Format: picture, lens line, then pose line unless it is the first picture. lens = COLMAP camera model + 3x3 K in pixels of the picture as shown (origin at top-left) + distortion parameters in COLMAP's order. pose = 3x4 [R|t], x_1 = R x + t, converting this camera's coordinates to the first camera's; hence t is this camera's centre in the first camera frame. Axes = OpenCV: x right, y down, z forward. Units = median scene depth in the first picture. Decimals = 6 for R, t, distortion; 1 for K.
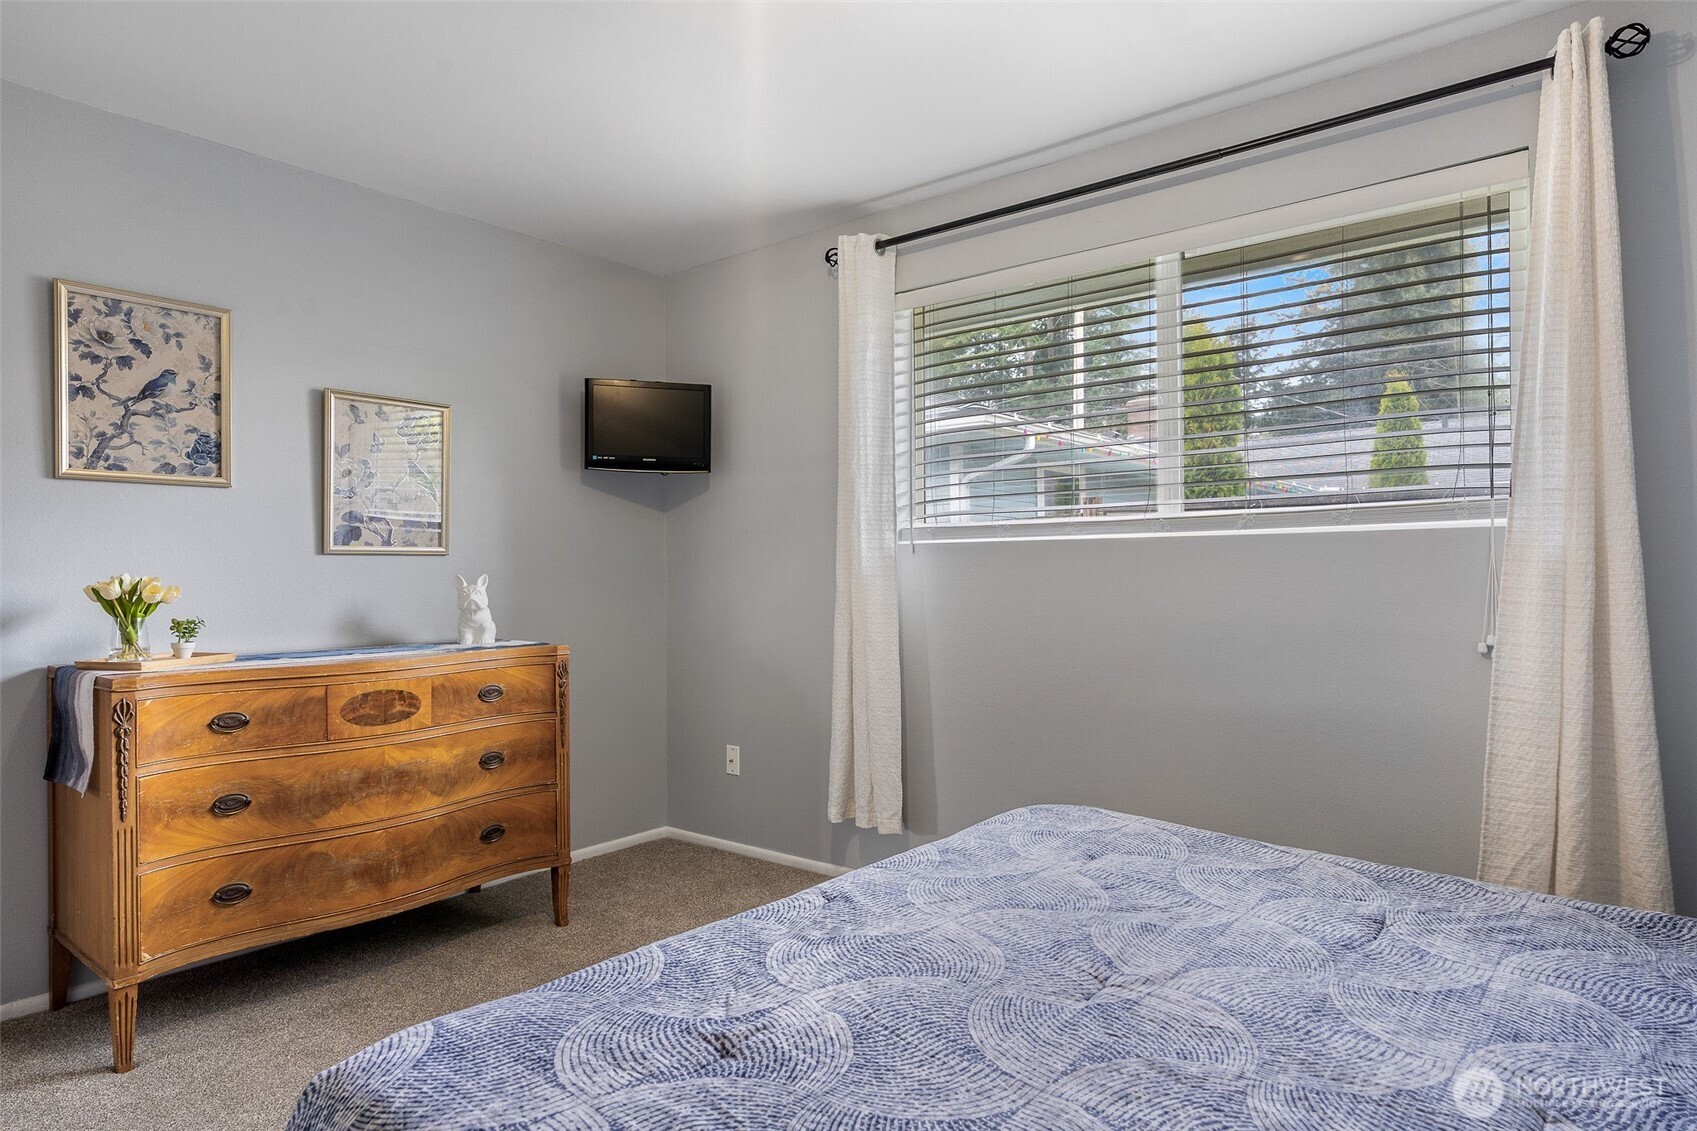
lens RADIAL K [[987.1, 0, 844.2], [0, 987.1, 572.1], [0, 0, 1]] dist [-0.014624, -0.000646]
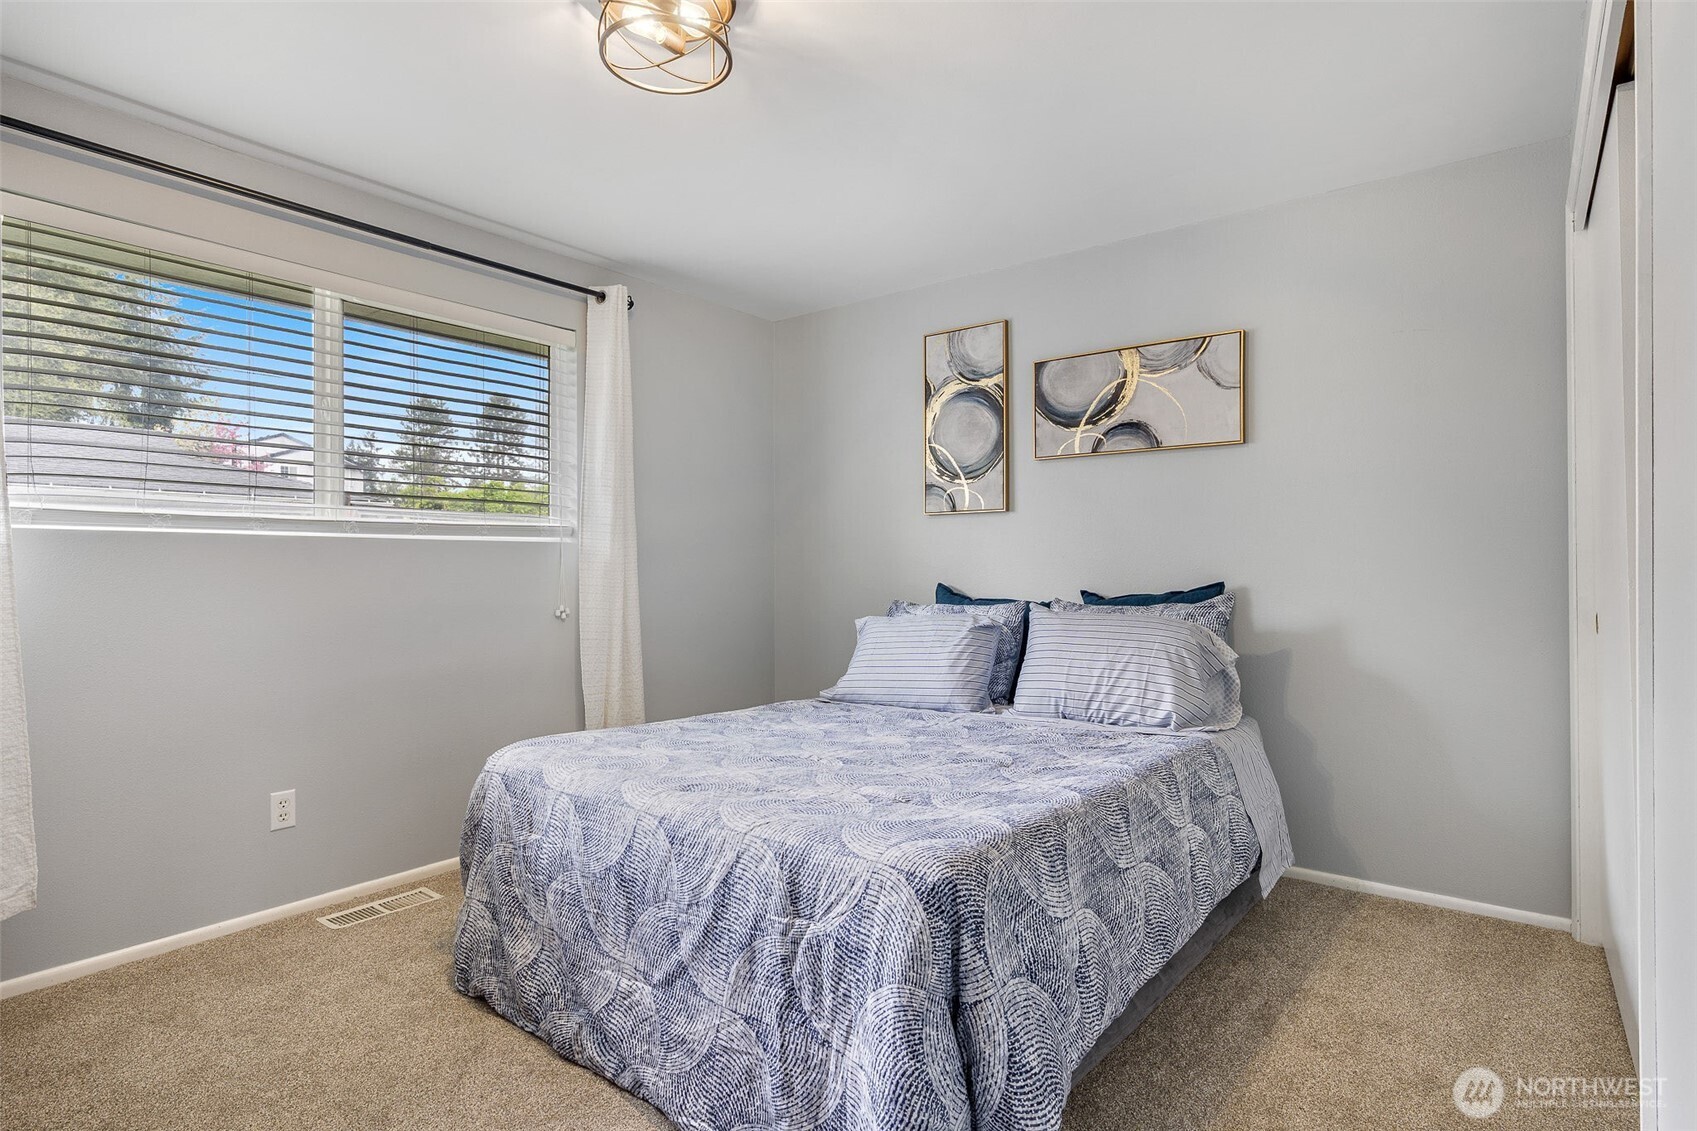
lens RADIAL K [[881.1, 0, 844.5], [0, 881.1, 567.5], [0, 0, 1]] dist [-0.001476, 0.000591]
pose [[-0.031900, 0.004147, 0.999482, -0.904657], [-0.005499, 0.999976, -0.004325, 0.001953], [-0.999476, -0.005635, -0.031876, 0.545807]]
